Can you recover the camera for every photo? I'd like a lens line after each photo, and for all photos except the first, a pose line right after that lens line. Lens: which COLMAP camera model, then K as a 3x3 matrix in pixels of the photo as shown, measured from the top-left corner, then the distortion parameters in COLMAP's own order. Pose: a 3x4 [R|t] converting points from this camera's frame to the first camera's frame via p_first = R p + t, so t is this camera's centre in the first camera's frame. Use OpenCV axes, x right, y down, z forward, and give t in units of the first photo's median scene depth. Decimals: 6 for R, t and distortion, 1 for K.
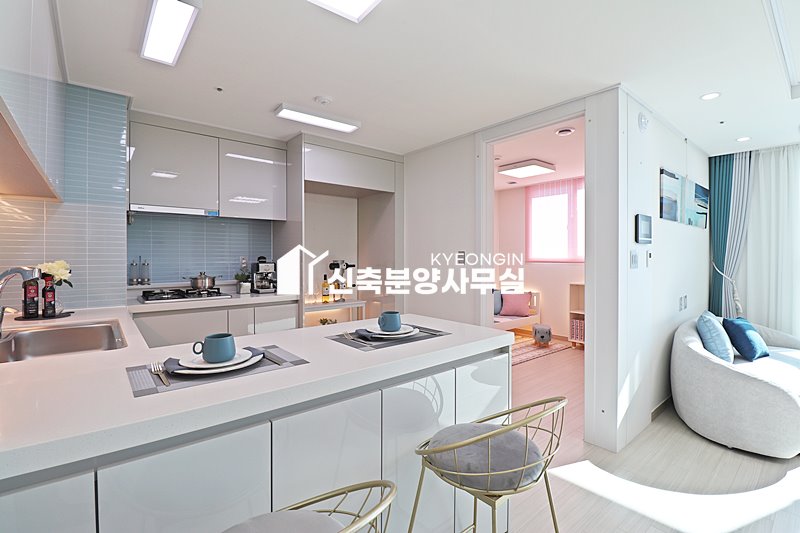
lens RADIAL K [[370.4, 0, 397.8], [0, 370.4, 256.7], [0, 0, 1]] dist [-0.011074, -0.006577]
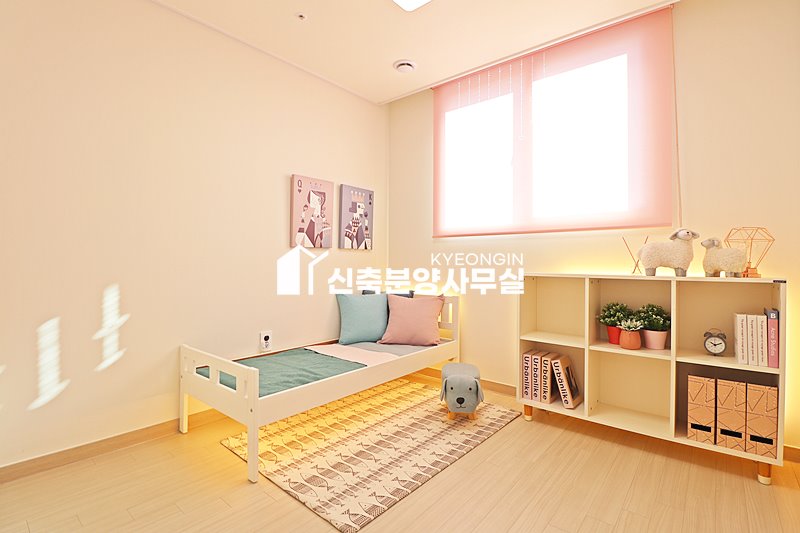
lens RADIAL K [[370.4, 0, 400.5], [0, 370.4, 264.7], [0, 0, 1]] dist [-0.011074, -0.006577]
pose [[0.983983, 0.005451, 0.178181, 0.361519], [-0.004147, 0.999962, -0.007689, 0.098540], [-0.178216, 0.006827, 0.983968, 0.870206]]
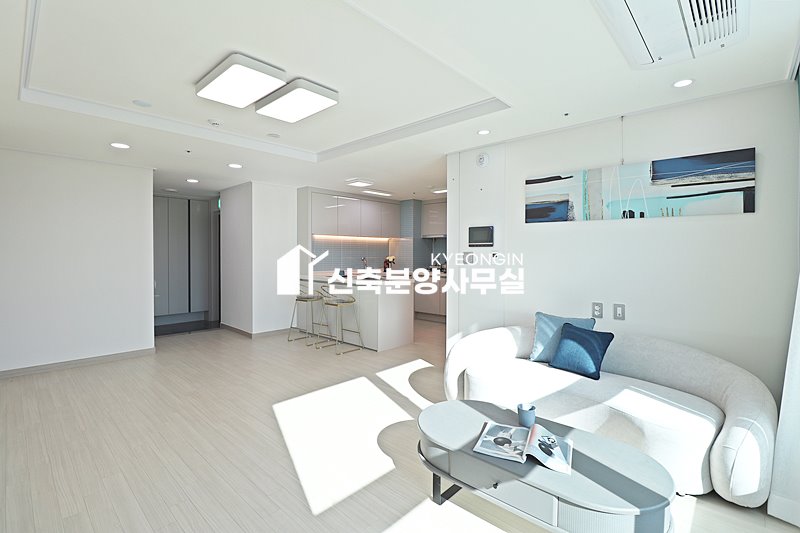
lens RADIAL K [[370.4, 0, 406.3], [0, 370.4, 260.2], [0, 0, 1]] dist [-0.011074, -0.006577]
pose [[0.138820, 0.015365, -0.990198, 1.611446], [-0.011535, 0.999837, 0.013898, -0.000656], [0.990250, 0.009492, 0.138974, 0.418018]]
